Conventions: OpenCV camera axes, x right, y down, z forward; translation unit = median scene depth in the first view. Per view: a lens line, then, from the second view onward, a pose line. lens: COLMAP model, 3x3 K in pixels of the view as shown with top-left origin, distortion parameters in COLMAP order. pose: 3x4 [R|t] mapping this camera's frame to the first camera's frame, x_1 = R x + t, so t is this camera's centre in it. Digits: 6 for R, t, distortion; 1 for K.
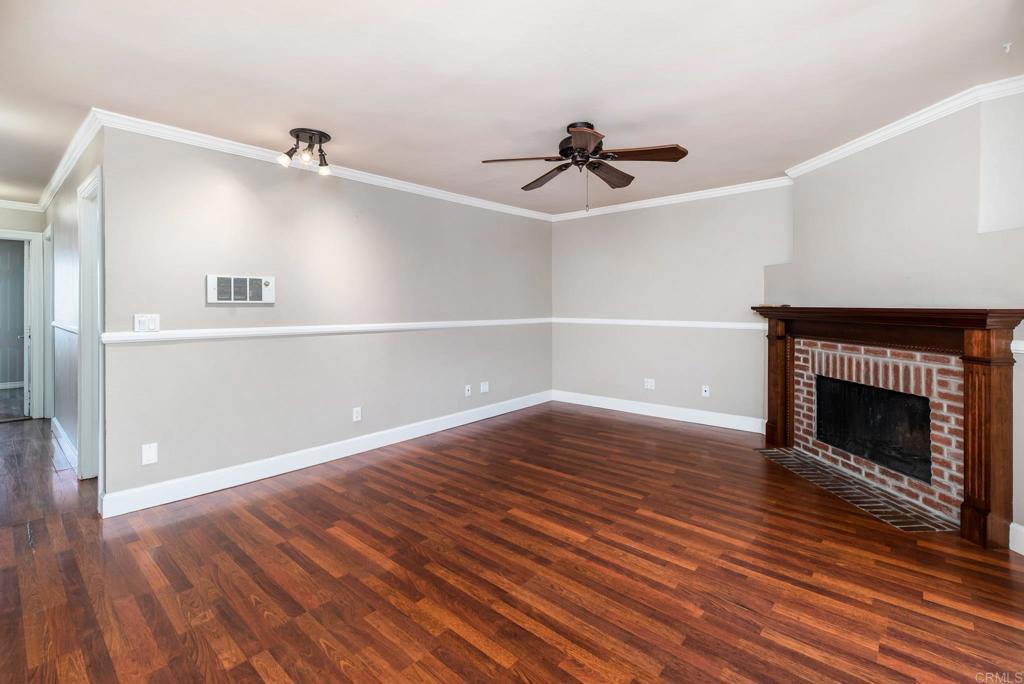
lens RADIAL K [[465.6, 0, 511.6], [0, 465.6, 310.8], [0, 0, 1]] dist [0.007163, -0.000167]
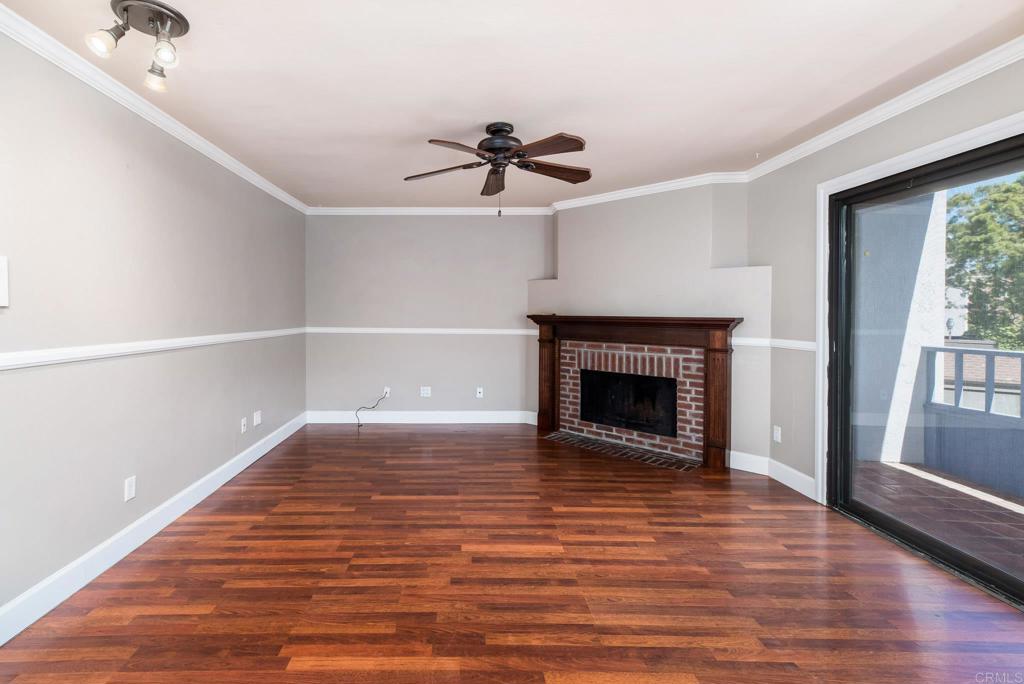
lens RADIAL K [[476.0, 0, 462.6], [0, 476.0, 321.4], [0, 0, 1]] dist [0.006326, 0.000567]
pose [[0.747687, -0.005278, 0.664030, -0.556724], [0.001035, 0.999976, 0.006783, -0.001782], [-0.664050, -0.004384, 0.747675, 0.315396]]
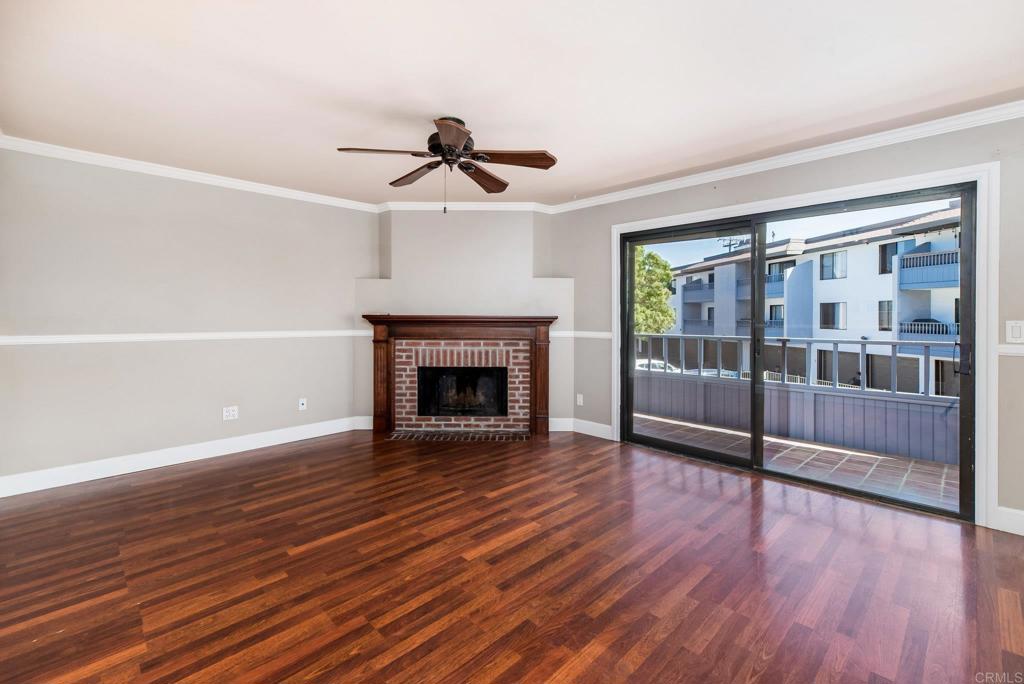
lens RADIAL K [[450.0, 0, 524.1], [0, 450.0, 322.2], [0, 0, 1]] dist [0.008835, 0.000098]
pose [[0.052947, -0.012898, 0.998514, -0.748845], [0.008824, 0.999884, 0.012447, -0.001826], [-0.998558, 0.008152, 0.053055, 0.799506]]
